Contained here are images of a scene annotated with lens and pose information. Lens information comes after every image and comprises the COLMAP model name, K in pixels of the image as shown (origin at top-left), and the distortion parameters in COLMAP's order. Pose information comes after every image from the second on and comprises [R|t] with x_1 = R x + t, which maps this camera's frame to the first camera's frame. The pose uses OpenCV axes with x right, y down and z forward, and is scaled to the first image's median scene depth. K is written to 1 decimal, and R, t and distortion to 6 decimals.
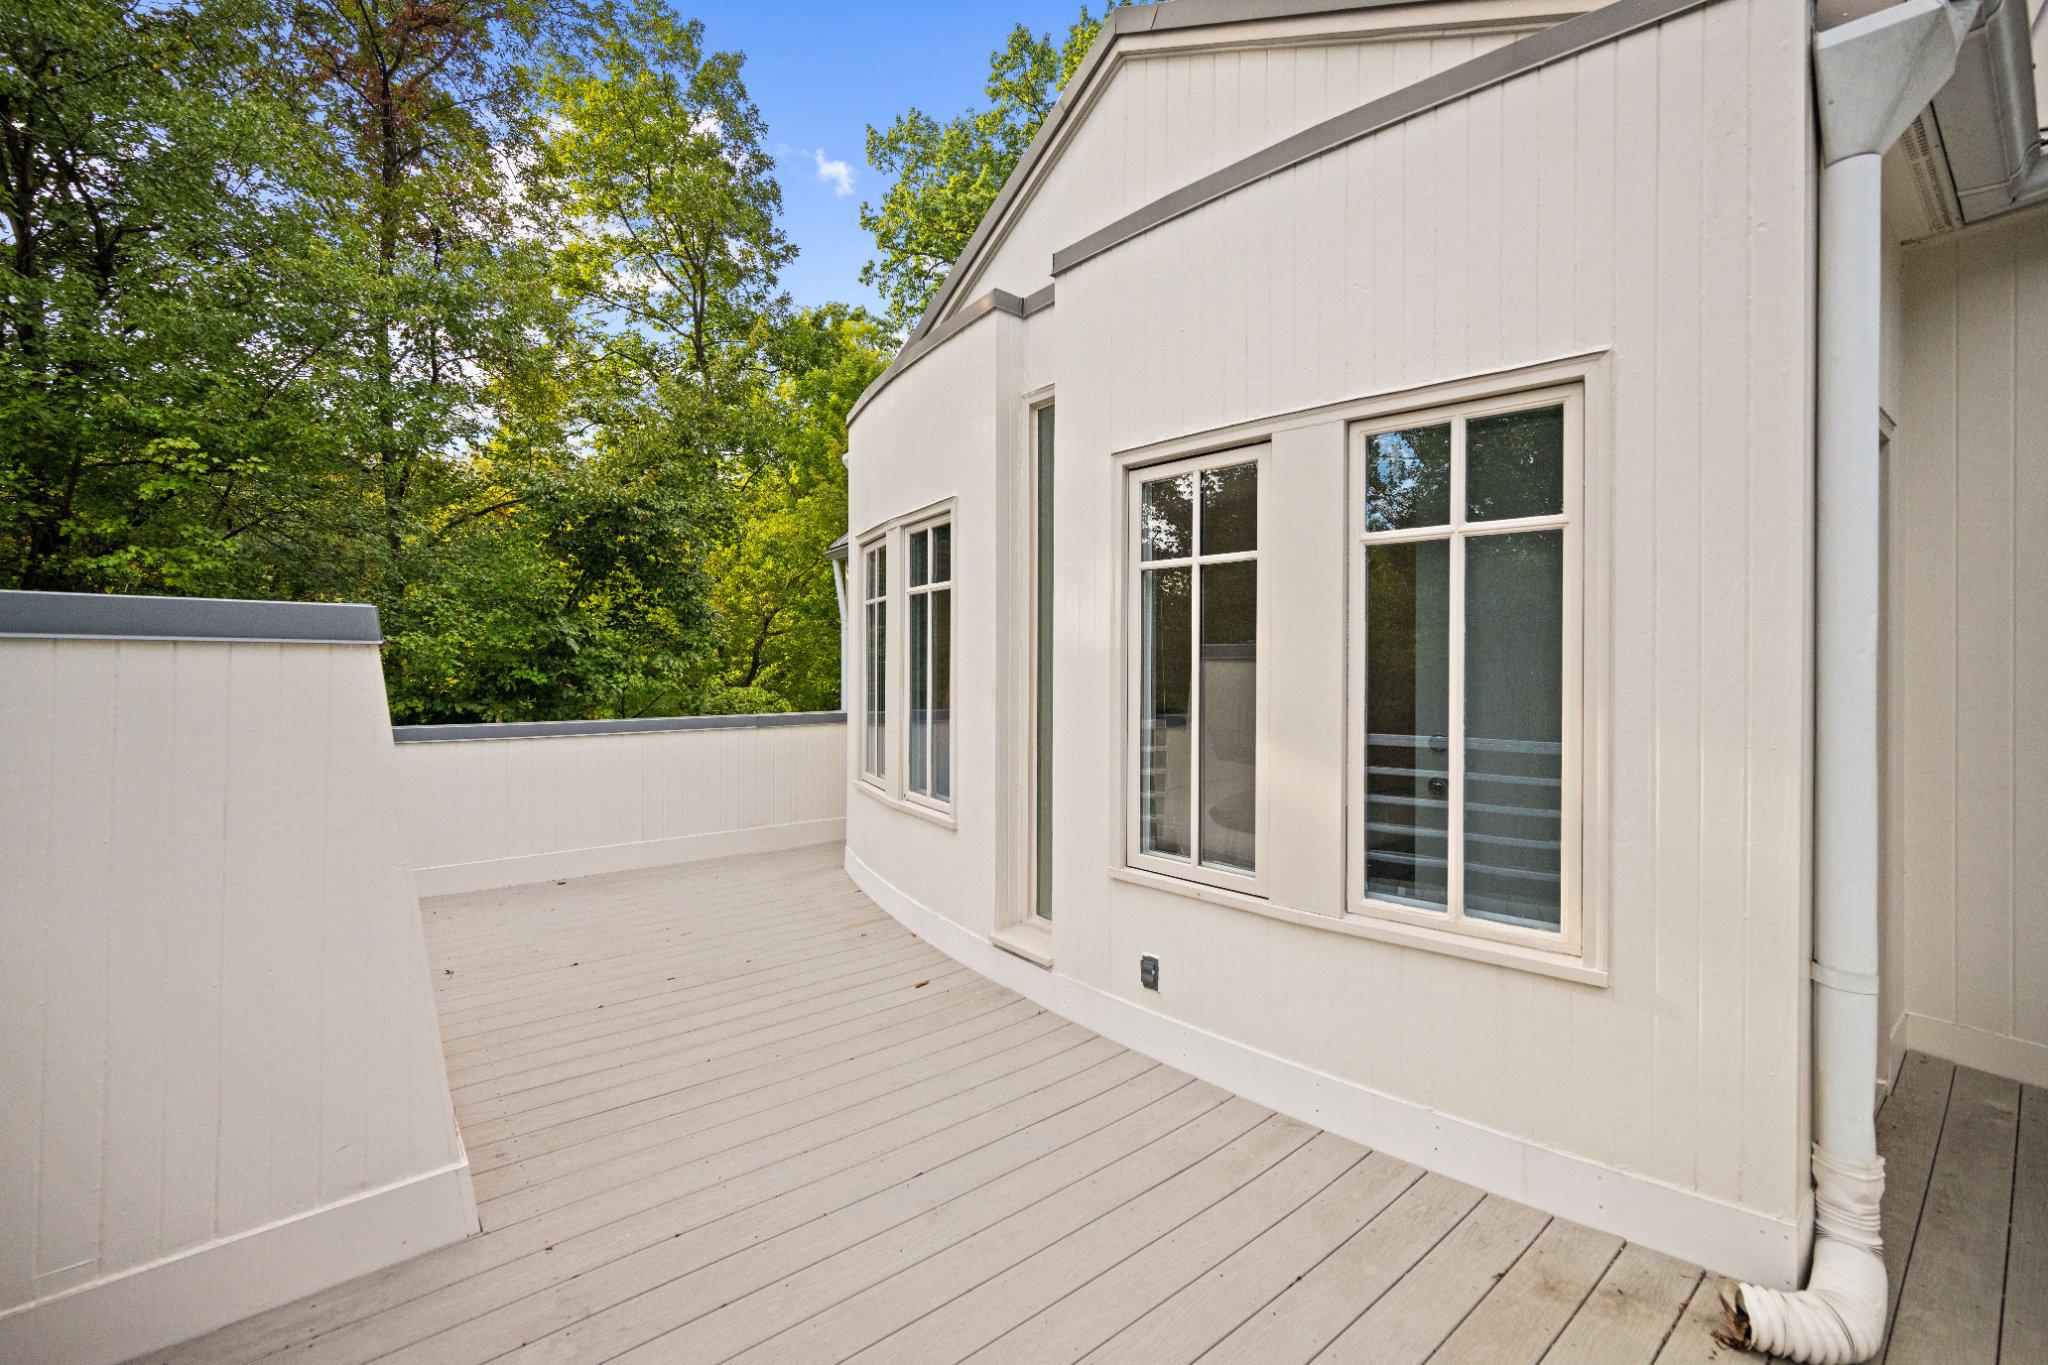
lens RADIAL K [[834.3, 0, 1024.0], [0, 834.3, 682.5], [0, 0, 1]] dist [-0.010296, 0.001777]
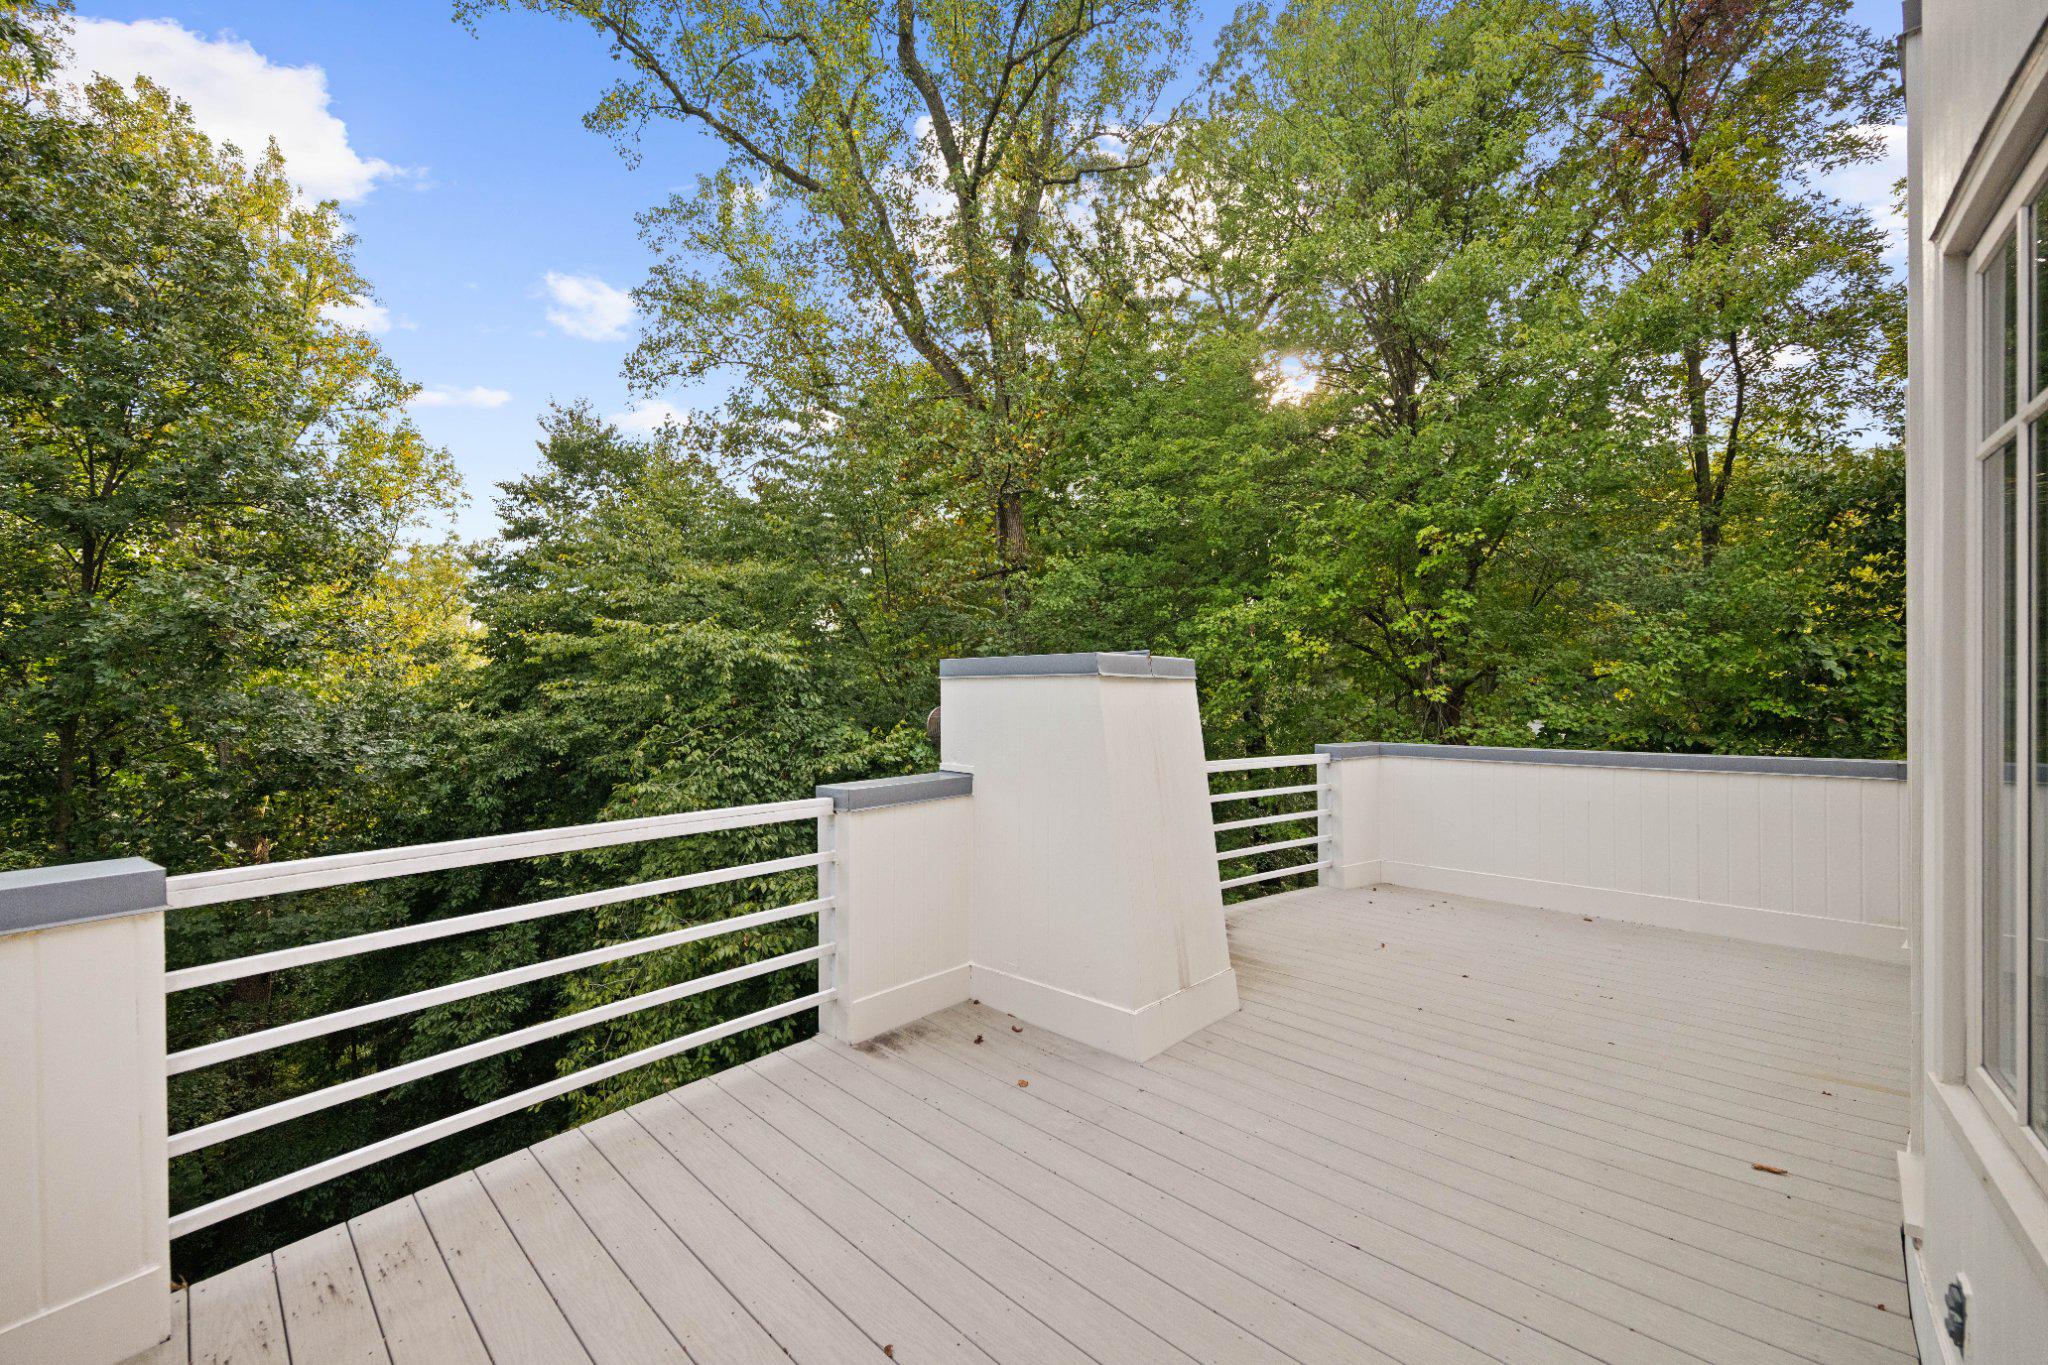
lens RADIAL K [[834.3, 0, 1024.0], [0, 834.3, 682.5], [0, 0, 1]] dist [-0.010296, 0.001777]
pose [[0.120895, -0.018814, -0.992487, 0.381276], [-0.020768, 0.999554, -0.021478, 0.001677], [0.992448, 0.023208, 0.120451, 0.266644]]
